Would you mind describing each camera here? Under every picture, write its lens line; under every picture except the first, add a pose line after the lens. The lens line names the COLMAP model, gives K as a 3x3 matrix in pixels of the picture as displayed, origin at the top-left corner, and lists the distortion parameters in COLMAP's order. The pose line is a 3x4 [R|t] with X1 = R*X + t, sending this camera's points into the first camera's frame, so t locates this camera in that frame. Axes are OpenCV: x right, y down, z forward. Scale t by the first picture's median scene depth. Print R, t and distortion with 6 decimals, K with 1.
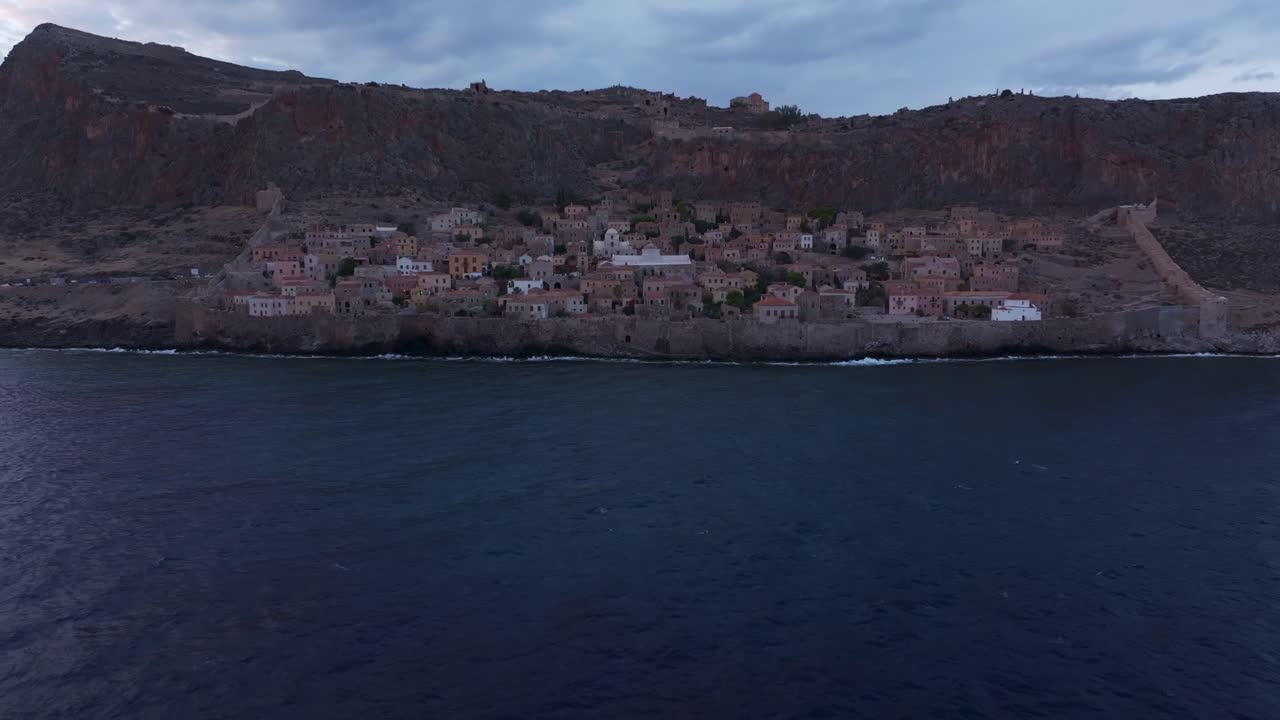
lens RADIAL K [[896.1, 0, 645.7], [0, 896.1, 361.1], [0, 0, 1]] dist [-0.002659, 0.021670]
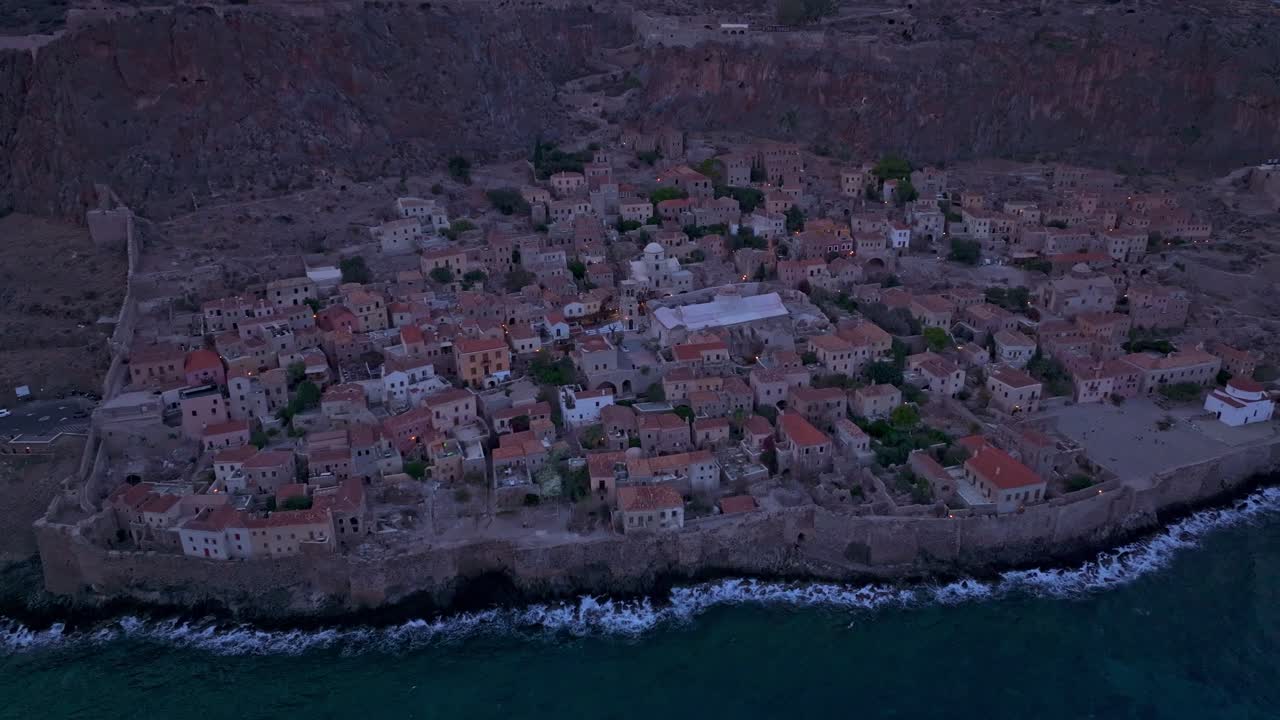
lens RADIAL K [[896.1, 0, 645.3], [0, 896.1, 360.1], [0, 0, 1]] dist [-0.002659, 0.021670]
pose [[0.976730, -0.089799, 0.194768, -0.181616], [0.030739, 0.957364, 0.287244, -0.250584], [-0.212258, -0.274573, 0.937846, 0.300124]]
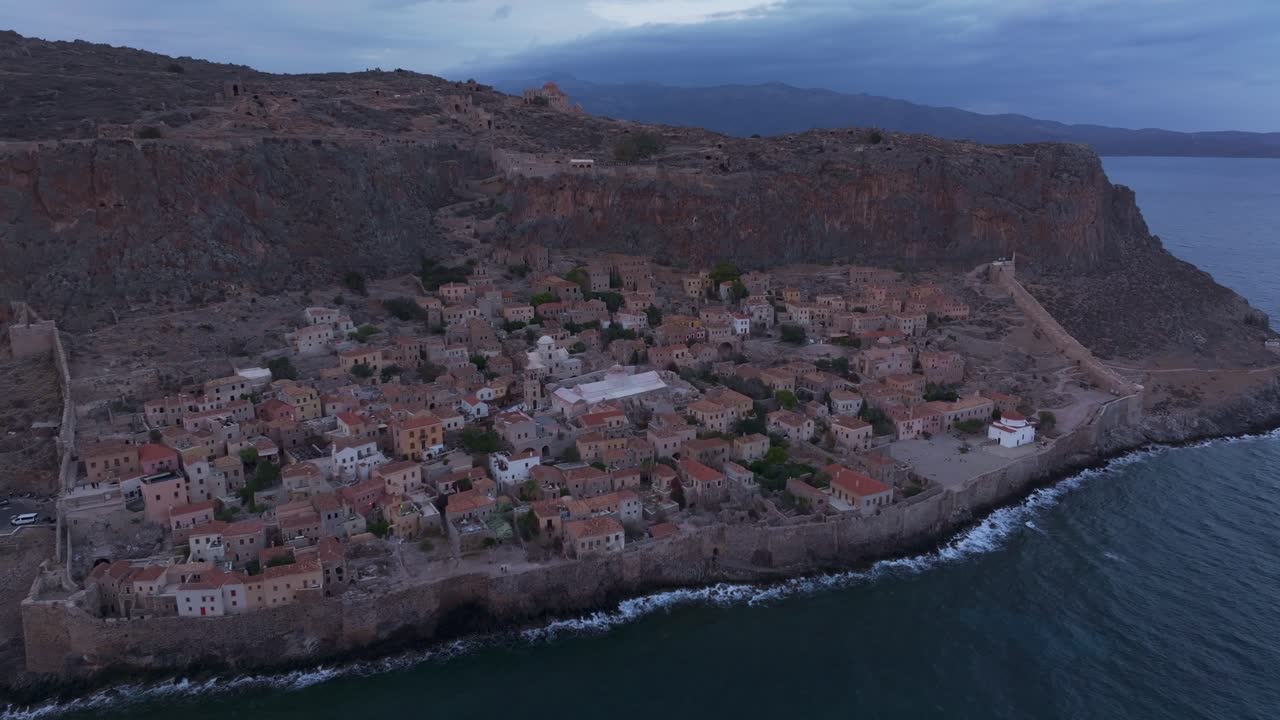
lens RADIAL K [[896.1, 0, 643.8], [0, 896.1, 361.9], [0, 0, 1]] dist [-0.002659, 0.021670]
pose [[0.899778, -0.109837, 0.422298, -0.291199], [0.050836, 0.987597, 0.148554, -0.230446], [-0.433376, -0.112198, 0.894202, 0.217773]]
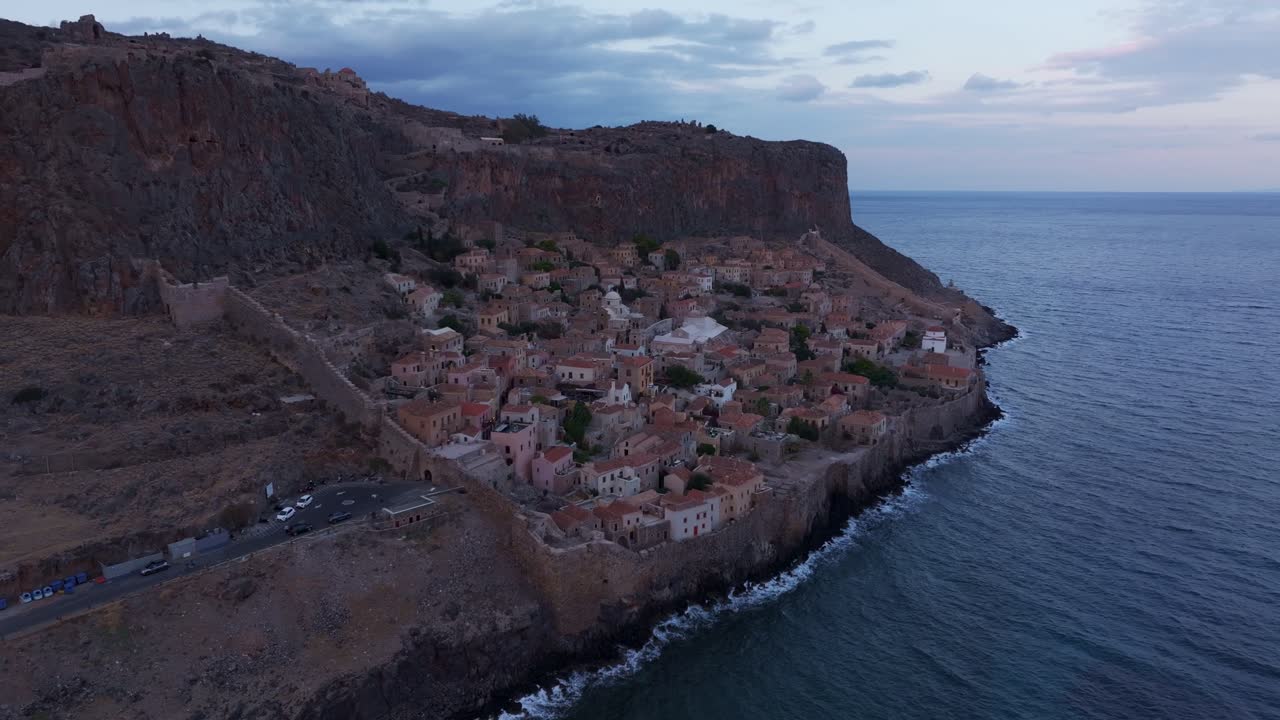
lens RADIAL K [[896.1, 0, 642.2], [0, 896.1, 359.9], [0, 0, 1]] dist [-0.002659, 0.021670]
pose [[0.514741, -0.166361, 0.841050, -0.693566], [0.093150, 0.986038, 0.138029, -0.188109], [-0.852270, 0.007294, 0.523051, 0.522716]]
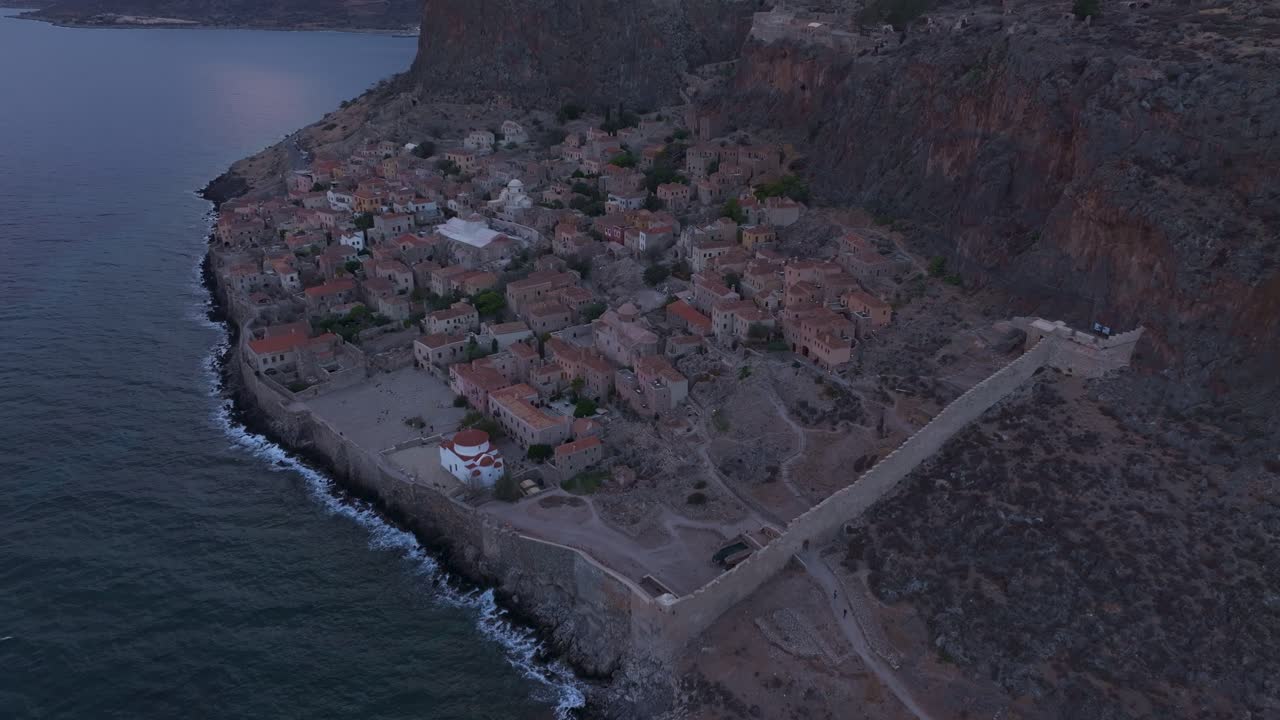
lens RADIAL K [[896.1, 0, 646.5], [0, 896.1, 360.8], [0, 0, 1]] dist [-0.002659, 0.021670]
pose [[0.542410, 0.333078, -0.771265, 0.760451], [-0.098124, 0.936883, 0.335593, -0.280110], [0.834364, -0.106349, 0.540858, 0.573855]]
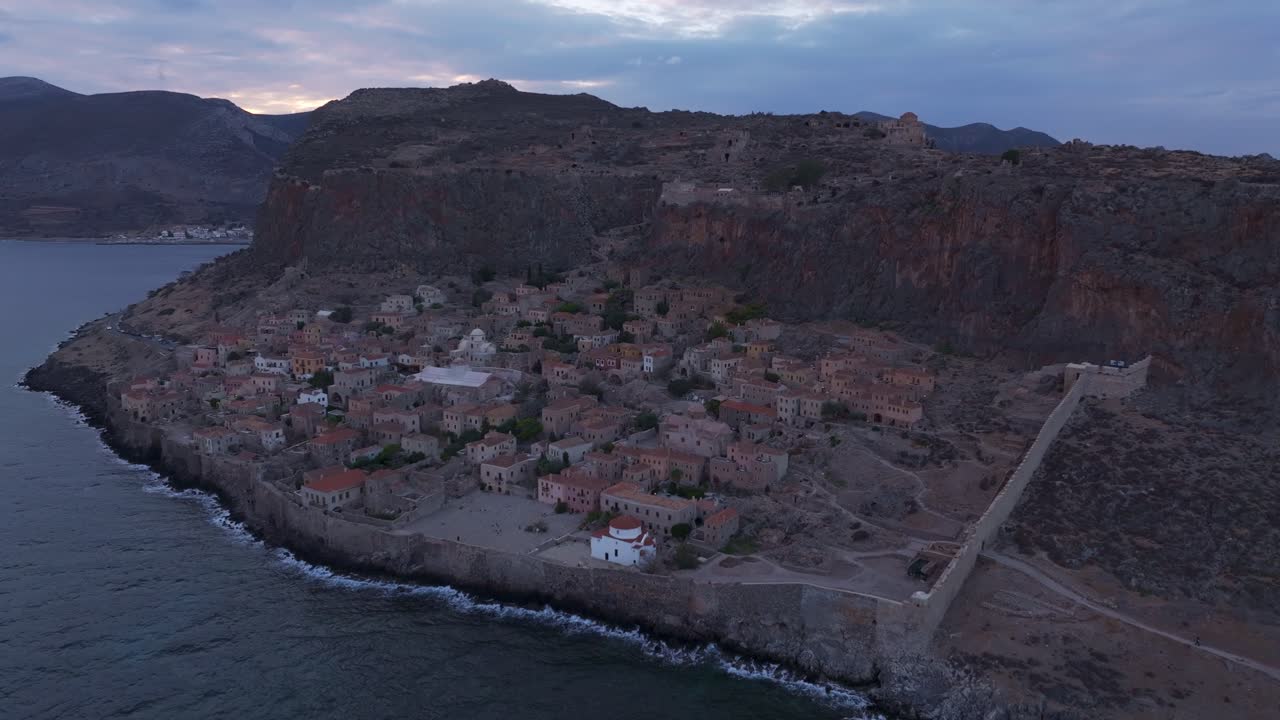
lens RADIAL K [[896.1, 0, 645.9], [0, 896.1, 362.4], [0, 0, 1]] dist [-0.002659, 0.021670]
pose [[0.792466, 0.114692, -0.599035, 0.650489], [-0.071512, 0.992858, 0.095490, -0.206603], [0.605709, -0.032834, 0.795009, 0.333084]]
